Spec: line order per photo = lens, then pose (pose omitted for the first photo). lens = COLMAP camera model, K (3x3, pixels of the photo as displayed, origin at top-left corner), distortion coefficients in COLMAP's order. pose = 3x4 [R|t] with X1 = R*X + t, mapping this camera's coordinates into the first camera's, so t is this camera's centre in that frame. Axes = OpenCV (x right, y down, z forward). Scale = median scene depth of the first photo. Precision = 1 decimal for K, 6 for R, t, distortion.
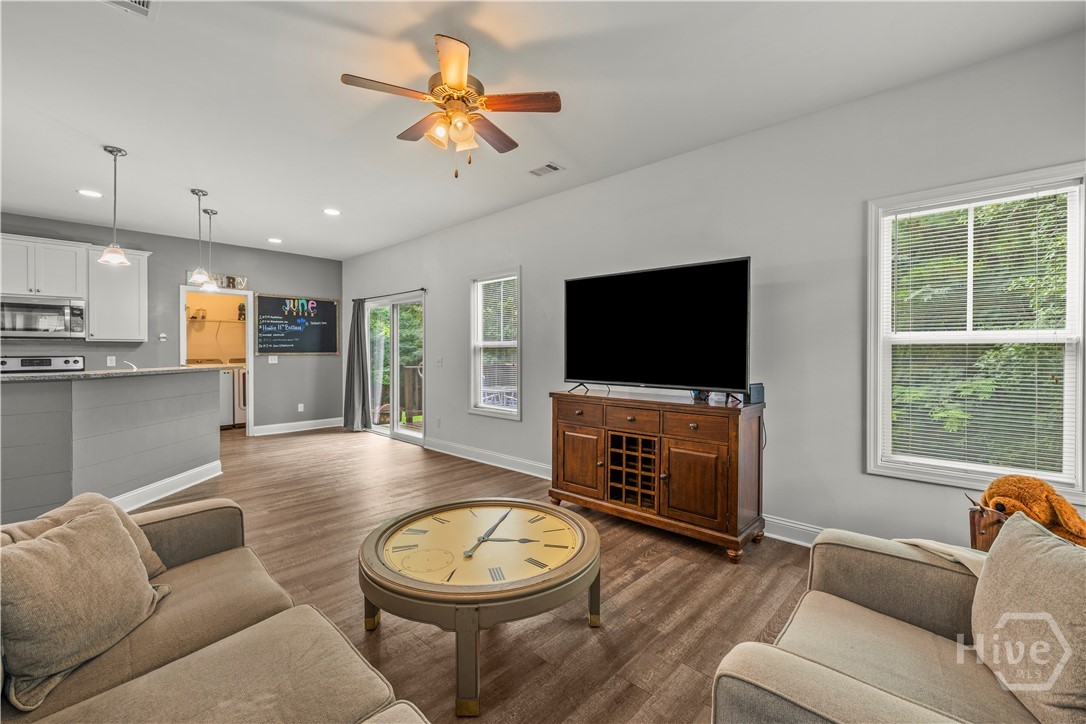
lens RADIAL K [[460.7, 0, 548.6], [0, 460.7, 357.6], [0, 0, 1]] dist [0.002146, 0.000609]
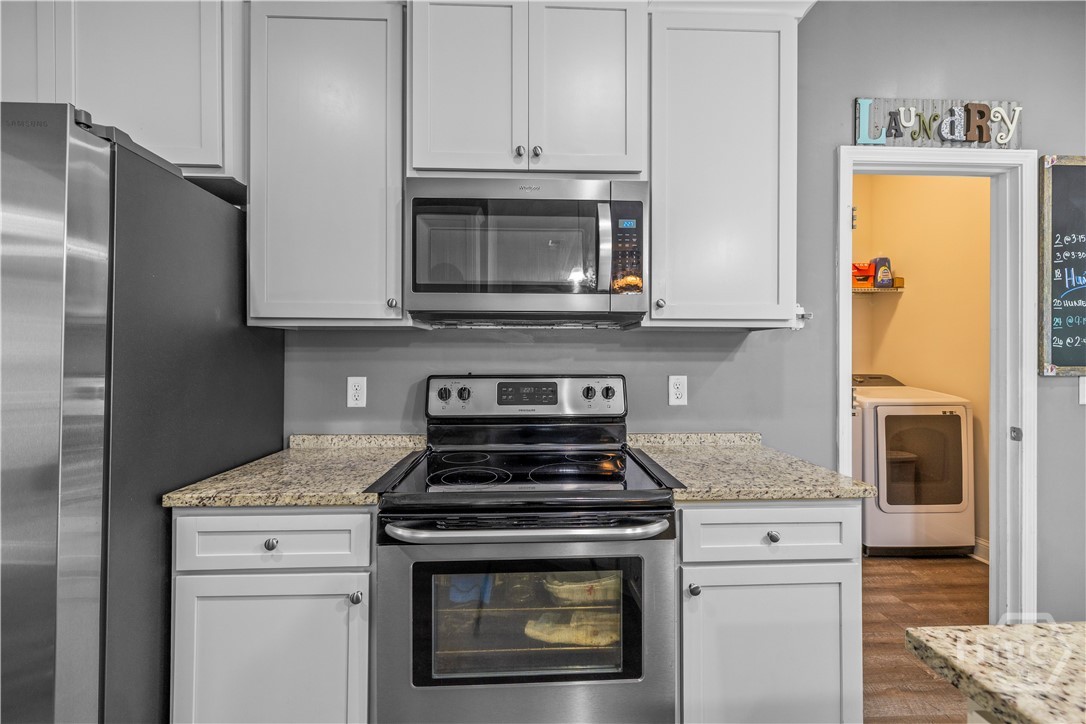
lens RADIAL K [[460.7, 0, 546.4], [0, 460.7, 369.0], [0, 0, 1]] dist [0.002146, 0.000609]
pose [[0.705781, 0.024438, -0.708009, -0.815076], [-0.012403, 0.999678, 0.022141, -0.014173], [0.708322, -0.006845, 0.705857, 0.731448]]
